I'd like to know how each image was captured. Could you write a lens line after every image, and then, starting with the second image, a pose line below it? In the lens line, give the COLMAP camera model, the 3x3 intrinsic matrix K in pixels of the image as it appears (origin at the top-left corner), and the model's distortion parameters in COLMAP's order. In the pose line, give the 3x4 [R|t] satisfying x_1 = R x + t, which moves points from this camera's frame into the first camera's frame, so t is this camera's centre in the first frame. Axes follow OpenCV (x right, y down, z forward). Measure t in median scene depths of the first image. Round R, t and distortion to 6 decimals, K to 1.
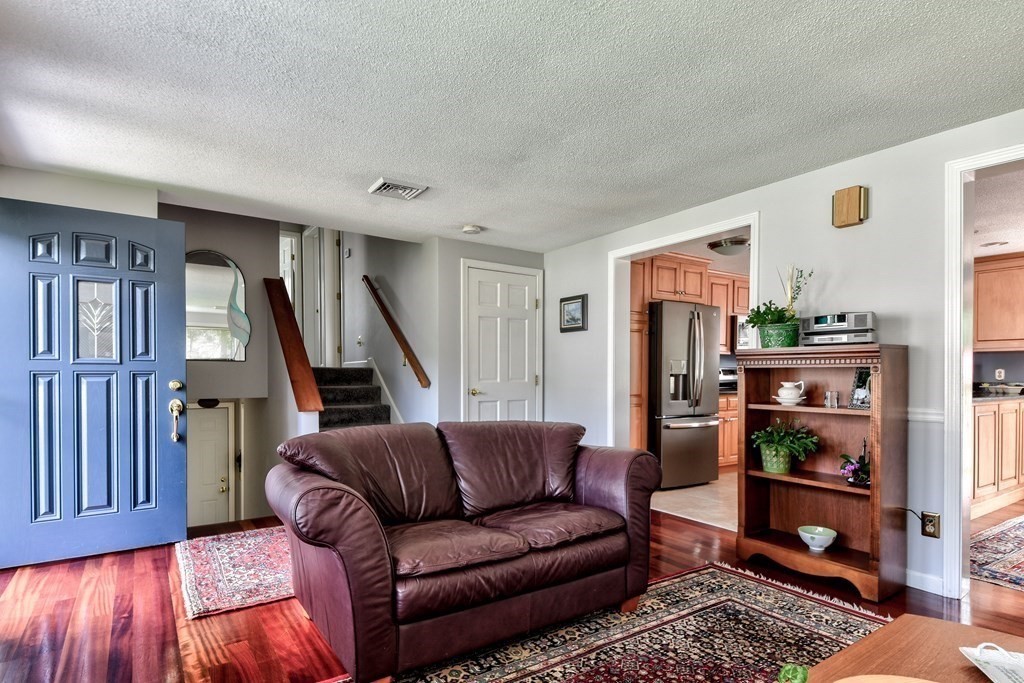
lens RADIAL K [[540.9, 0, 535.6], [0, 540.9, 382.4], [0, 0, 1]] dist [0.048905, -0.041933]
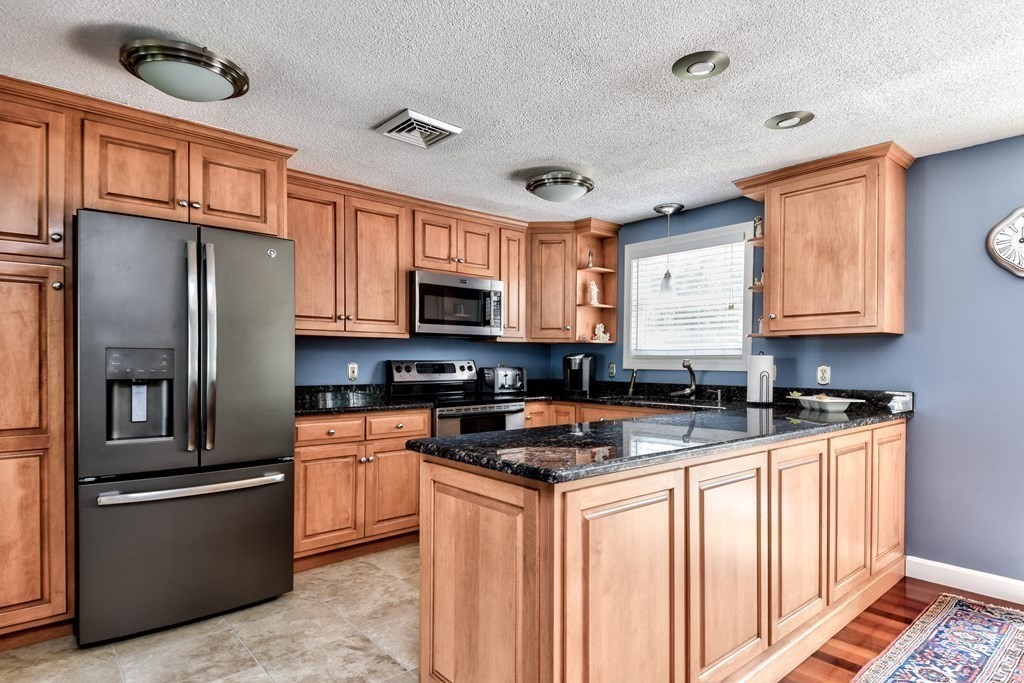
lens RADIAL K [[556.6, 0, 525.5], [0, 556.6, 368.6], [0, 0, 1]] dist [0.059607, -0.049512]
pose [[0.992770, -0.000127, 0.120029, 0.904968], [0.000222, 1.000000, -0.000771, -0.040494], [-0.120029, 0.000792, 0.992770, 0.870049]]
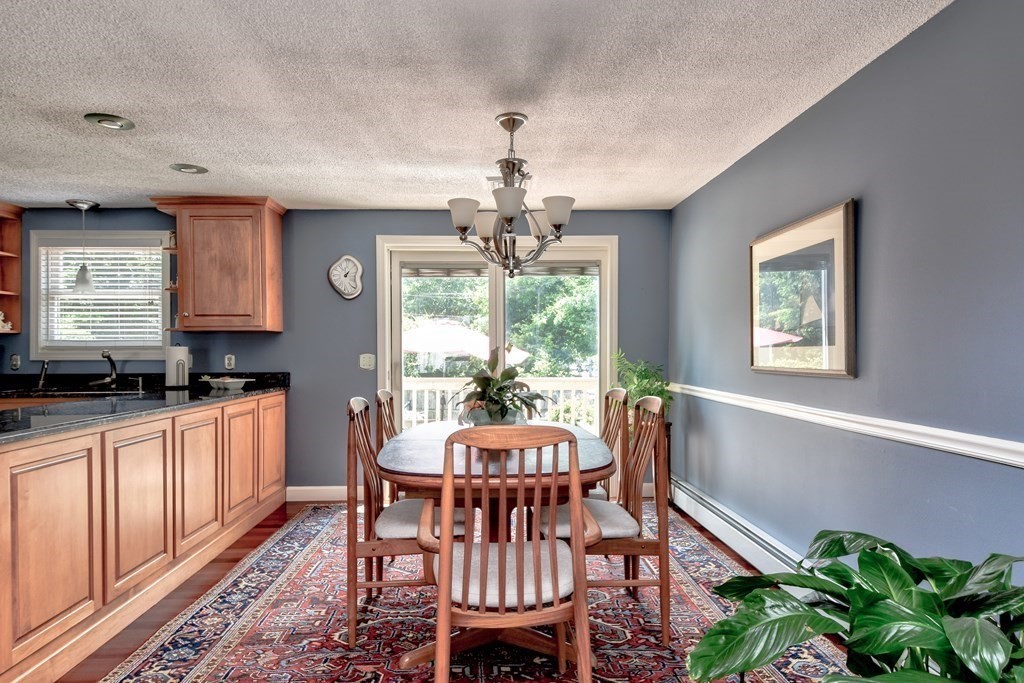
lens RADIAL K [[568.6, 0, 490.6], [0, 568.6, 354.8], [0, 0, 1]] dist [0.048181, -0.051085]
pose [[0.554716, -0.011616, 0.831958, 0.774359], [0.017399, 0.999846, 0.002360, -0.038090], [-0.831858, 0.013166, 0.554833, 0.528810]]
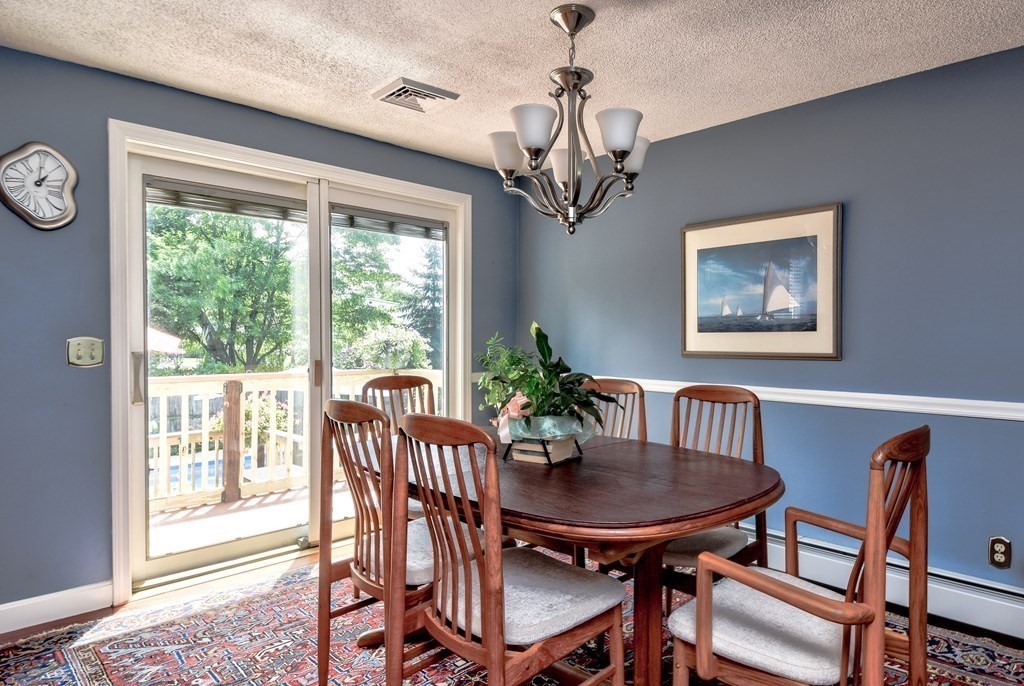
lens RADIAL K [[616.0, 0, 588.3], [0, 616.0, 345.7], [0, 0, 1]] dist [0.000526, -0.000118]
pose [[-0.224428, -0.019086, 0.974304, 0.846647], [0.008046, 0.999738, 0.021438, -0.042769], [-0.974457, 0.012650, -0.224216, 1.156058]]
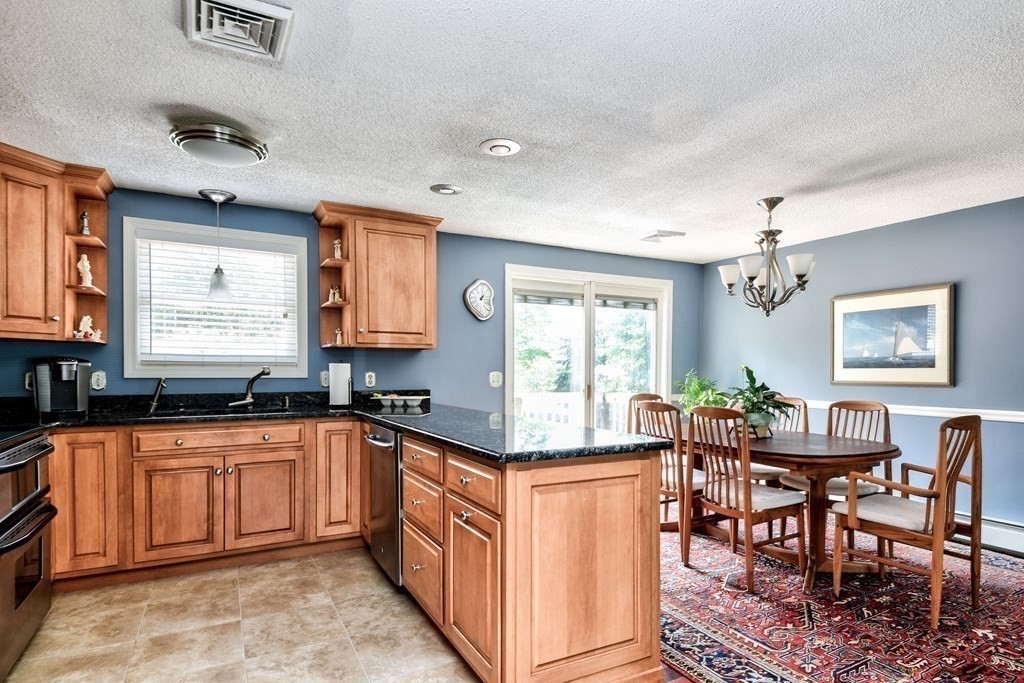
lens RADIAL K [[551.8, 0, 510.6], [0, 551.8, 378.1], [0, 0, 1]] dist [0.051360, -0.046763]
pose [[0.119955, -0.016613, 0.992640, 0.270976], [0.011575, 0.999815, 0.015335, -0.049675], [-0.992712, 0.009650, 0.120125, 1.429157]]
